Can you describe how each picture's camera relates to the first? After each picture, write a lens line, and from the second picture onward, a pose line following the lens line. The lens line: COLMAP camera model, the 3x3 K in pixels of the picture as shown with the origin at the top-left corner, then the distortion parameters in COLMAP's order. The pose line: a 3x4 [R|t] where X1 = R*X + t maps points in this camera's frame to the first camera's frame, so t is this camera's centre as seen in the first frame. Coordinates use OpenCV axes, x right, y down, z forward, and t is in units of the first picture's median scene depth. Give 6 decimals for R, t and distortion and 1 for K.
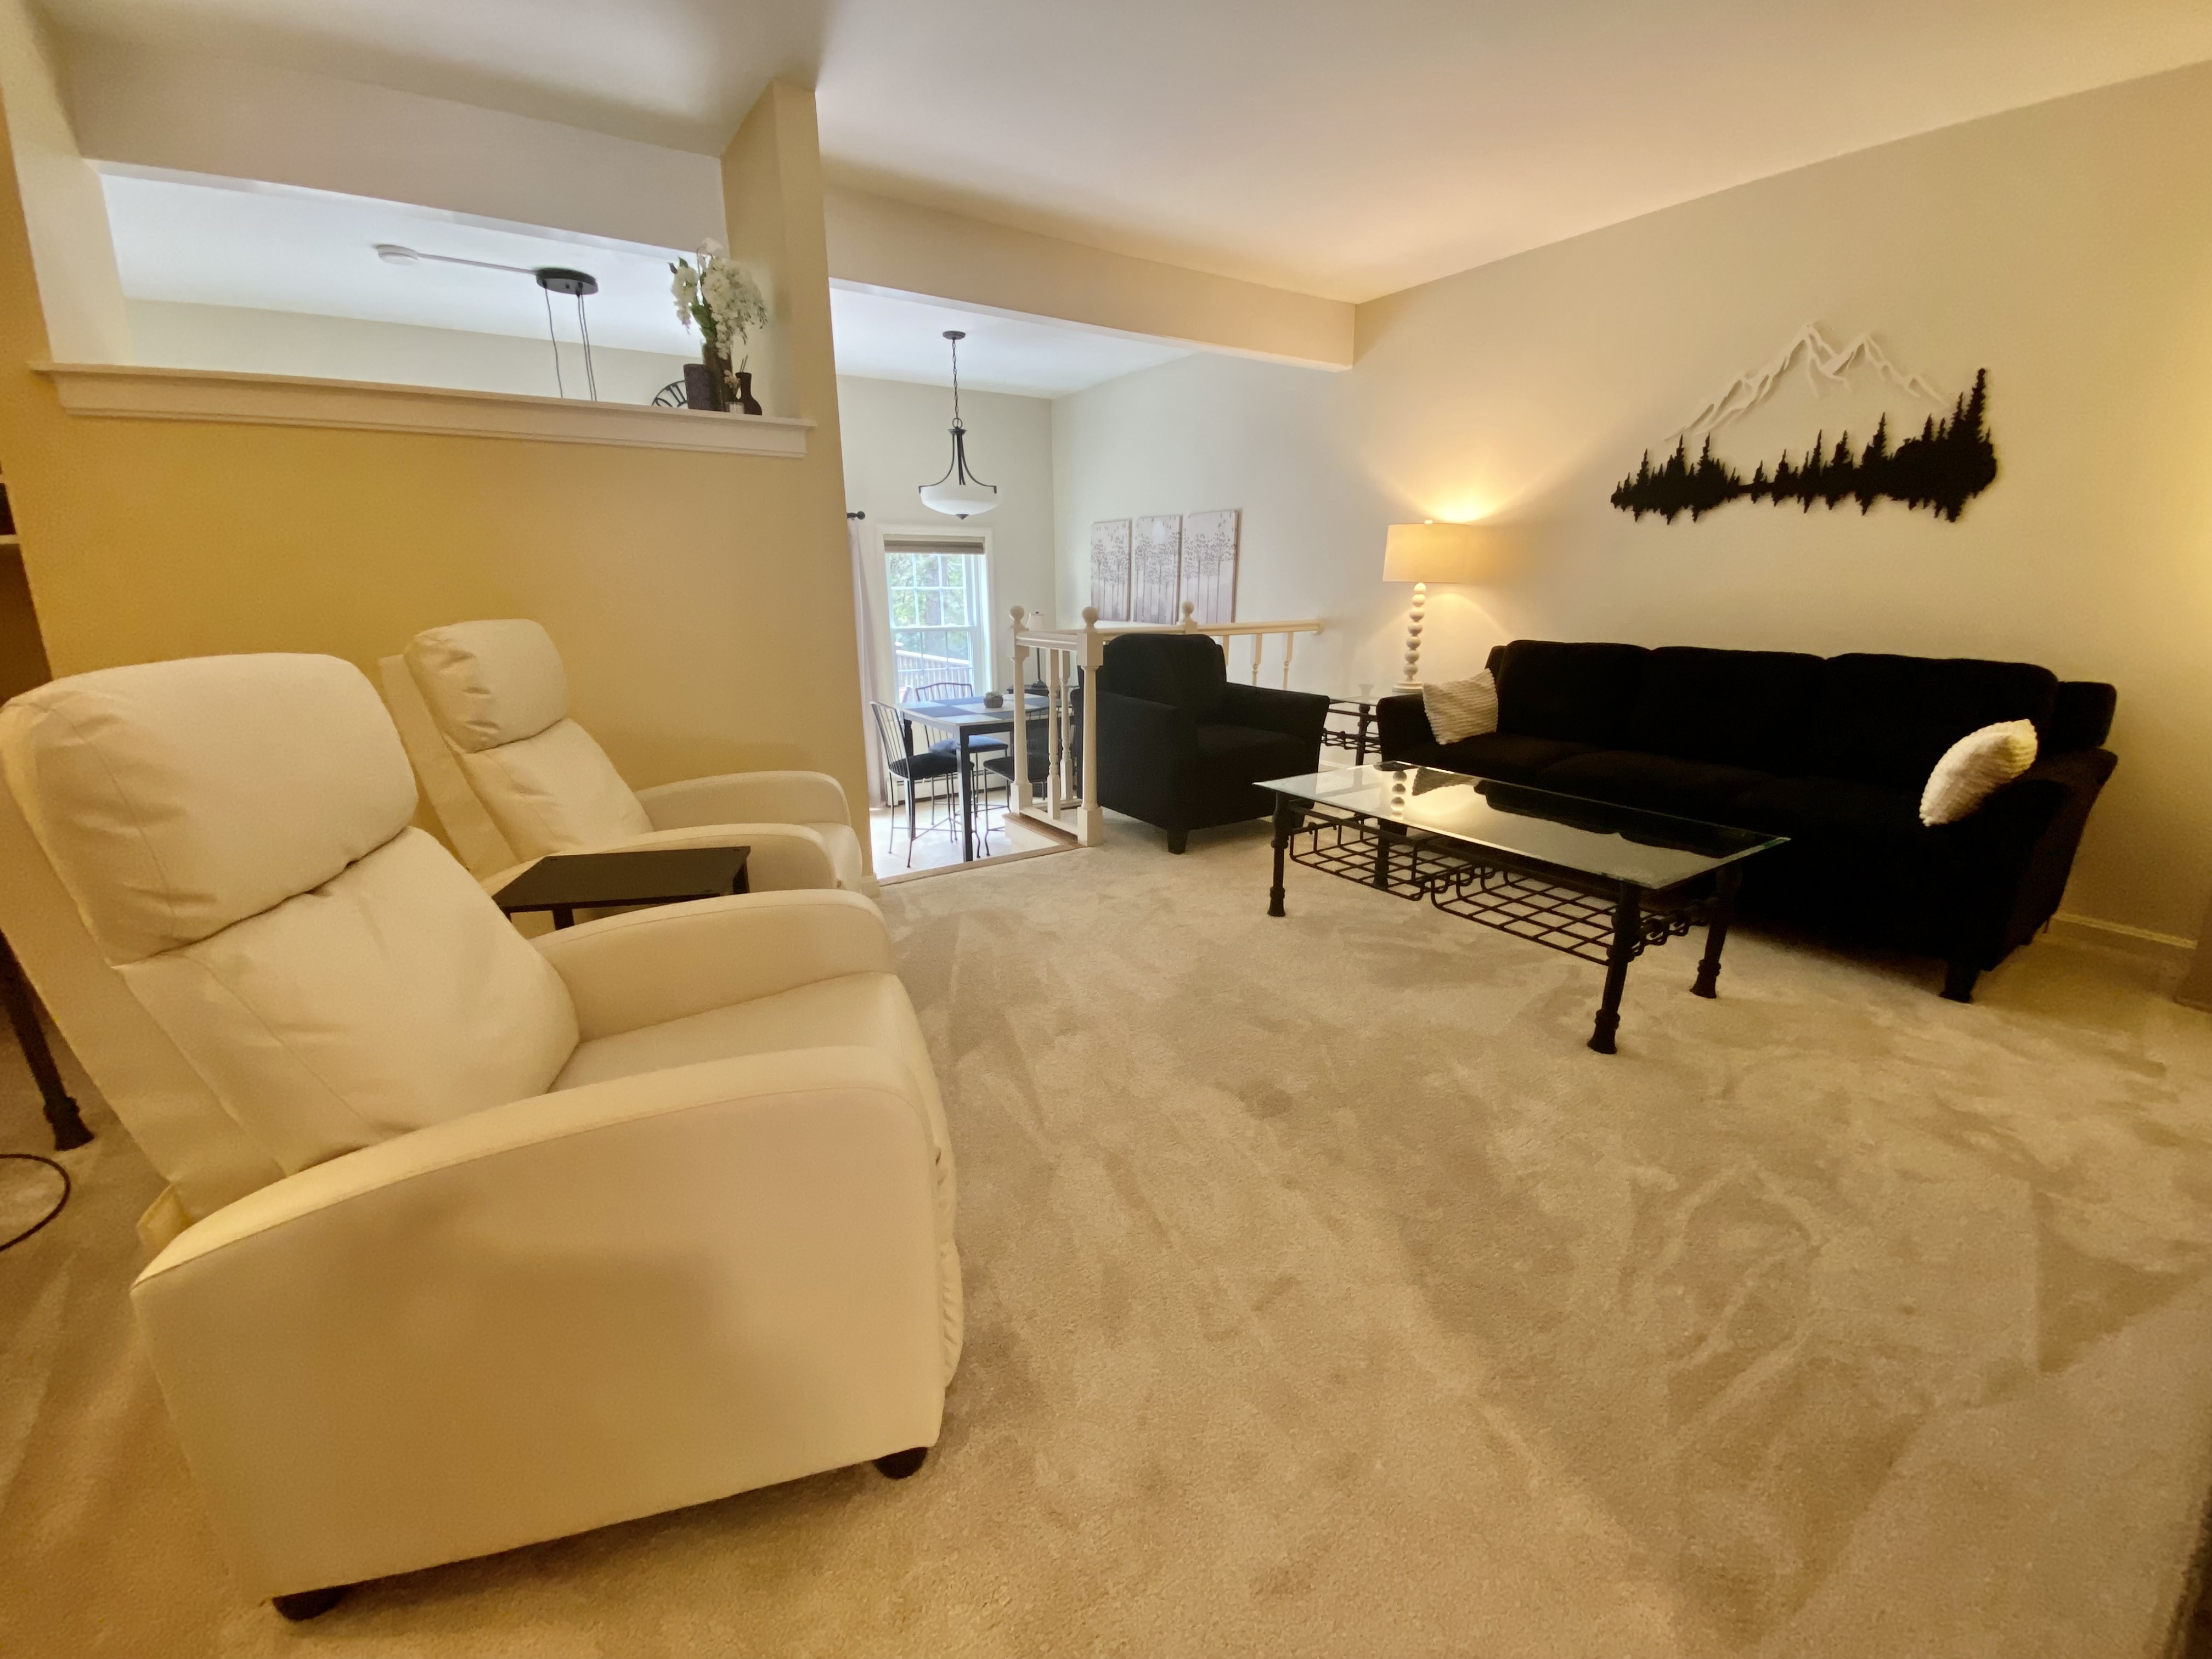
lens RADIAL K [[914.6, 0, 1085.9], [0, 914.6, 831.5], [0, 0, 1]] dist [0.036039, -0.030350]
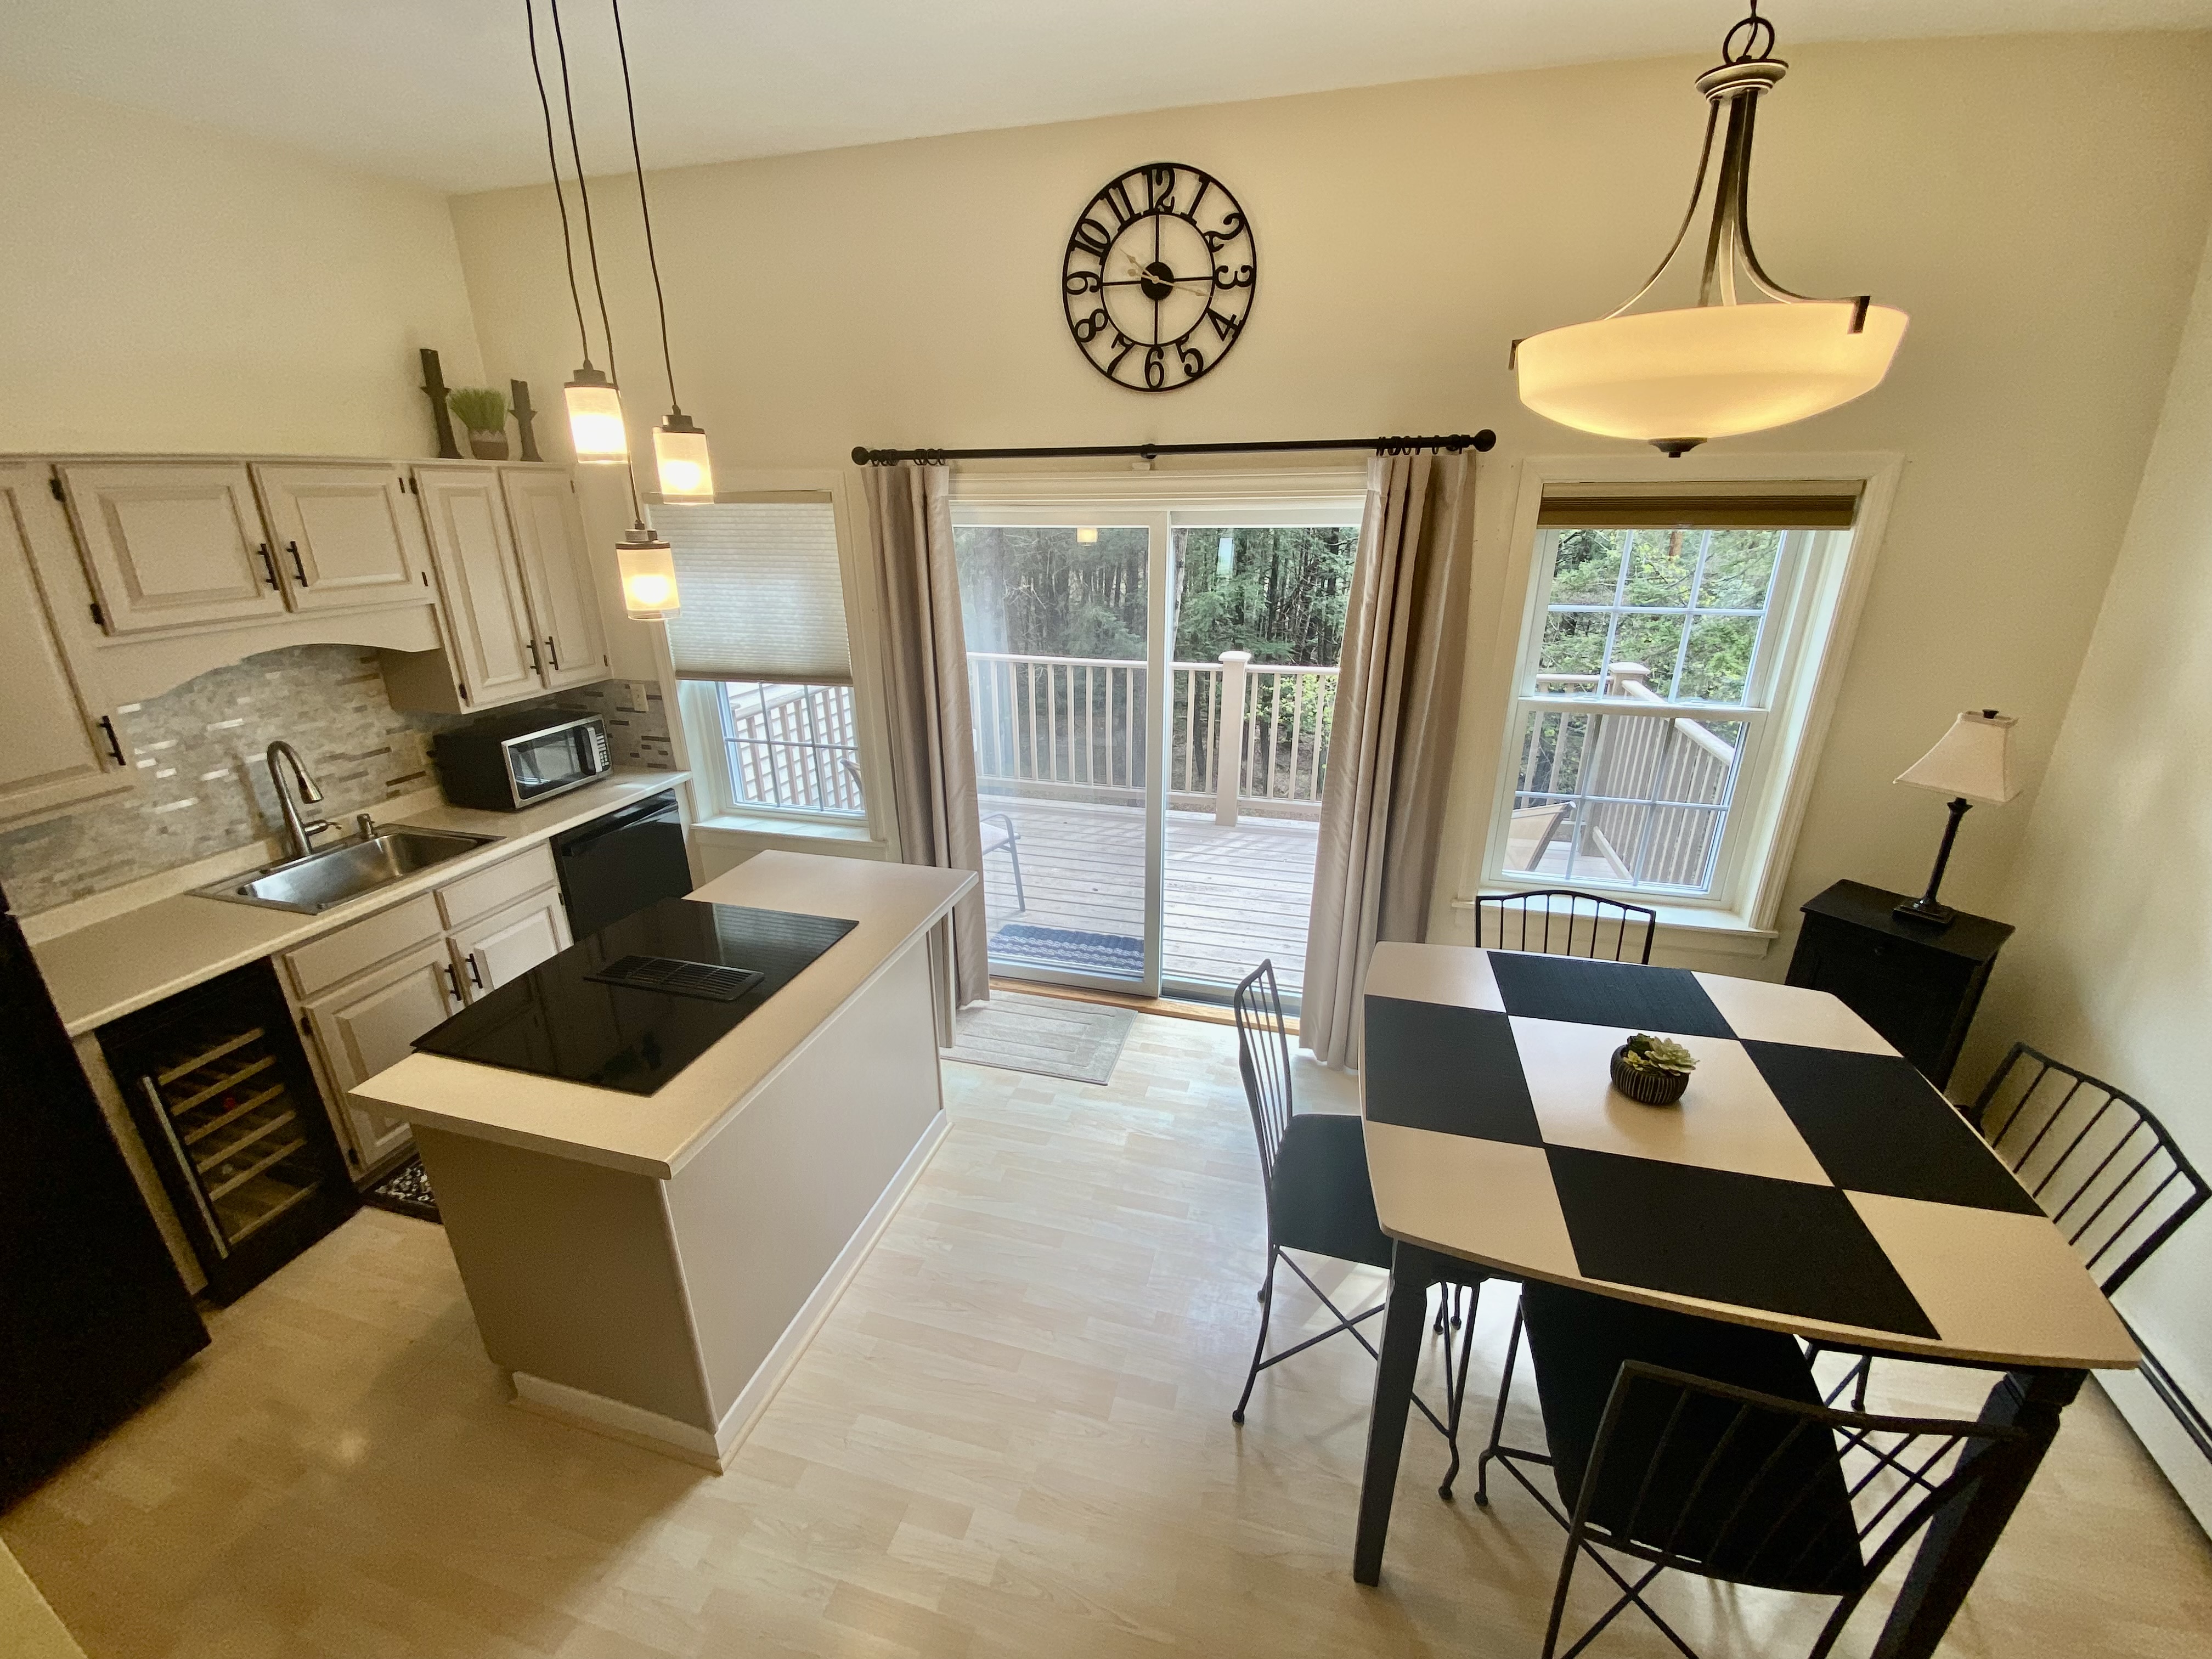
lens RADIAL K [[905.8, 0, 1114.2], [0, 905.8, 833.5], [0, 0, 1]] dist [0.034438, -0.022230]
pose [[0.663231, 0.259708, -0.701909, -0.027492], [-0.191538, 0.965528, 0.176263, -0.259302], [0.723490, 0.017539, 0.690112, 0.726208]]
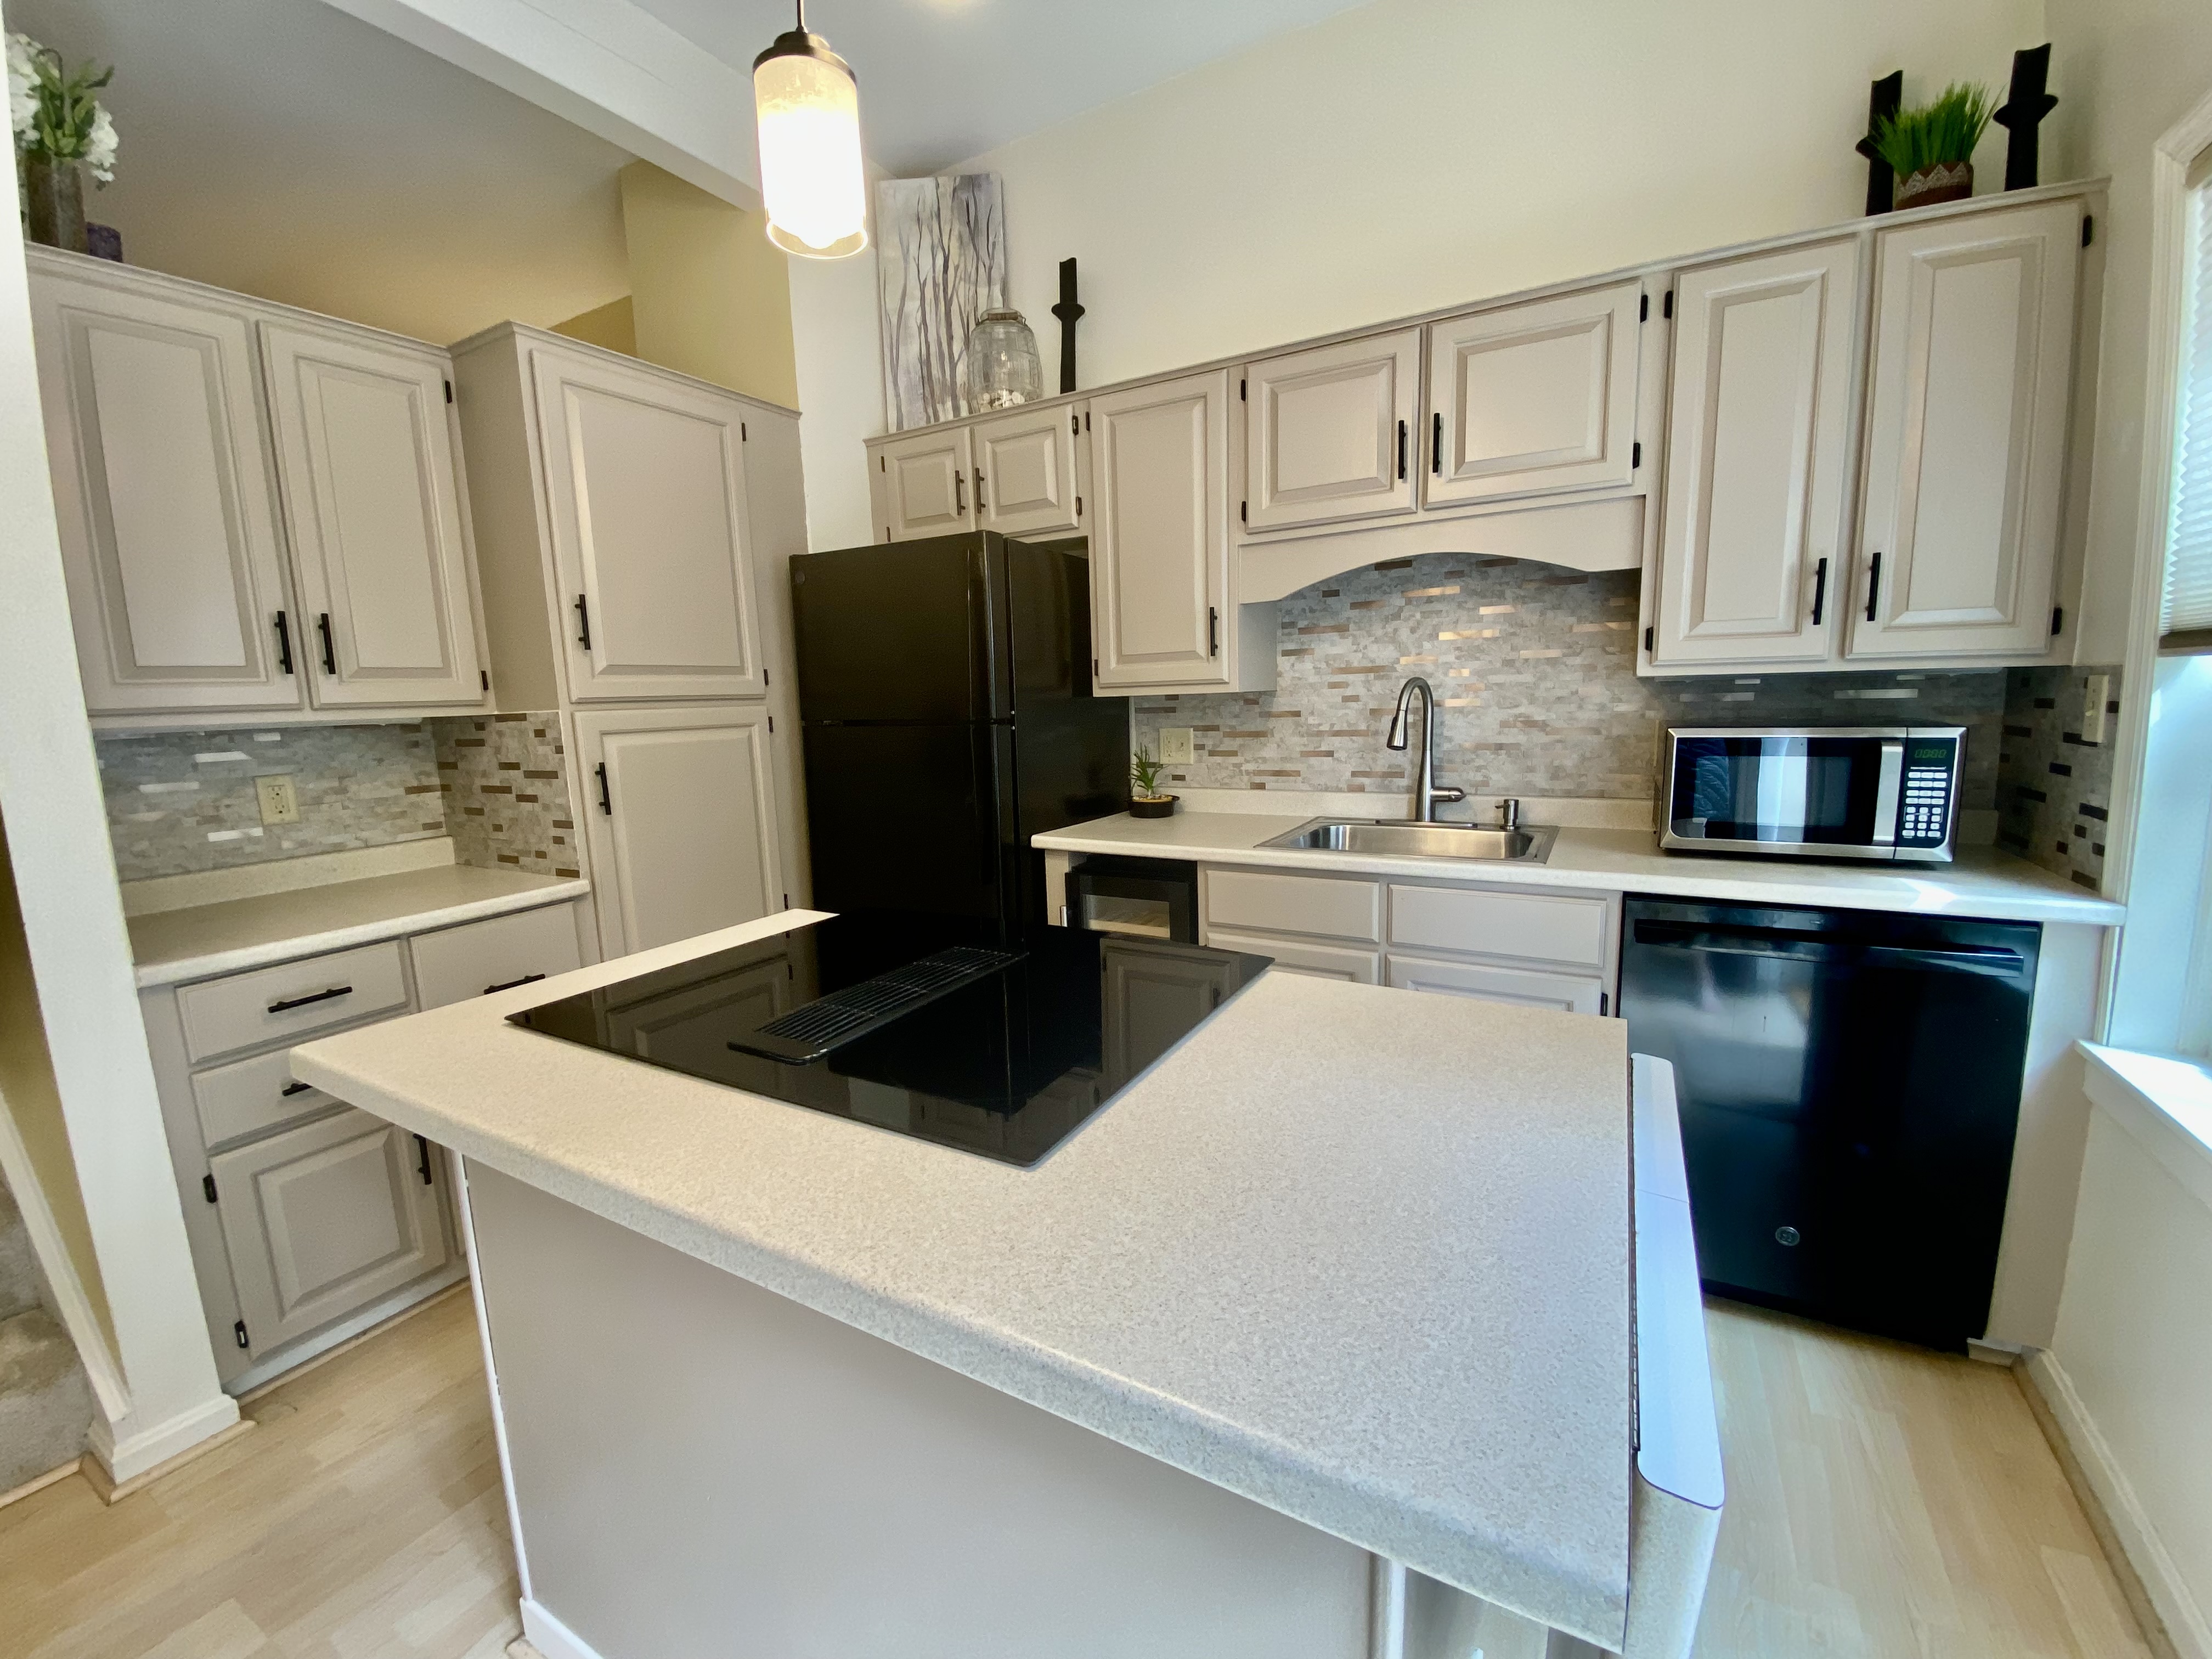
lens RADIAL K [[905.8, 0, 1114.2], [0, 905.8, 833.5], [0, 0, 1]] dist [0.034438, -0.022230]
pose [[-0.886217, 0.091817, -0.454080, -0.377778], [-0.093022, 0.924932, 0.368575, -0.206621], [0.453834, 0.368877, -0.811150, 1.055470]]
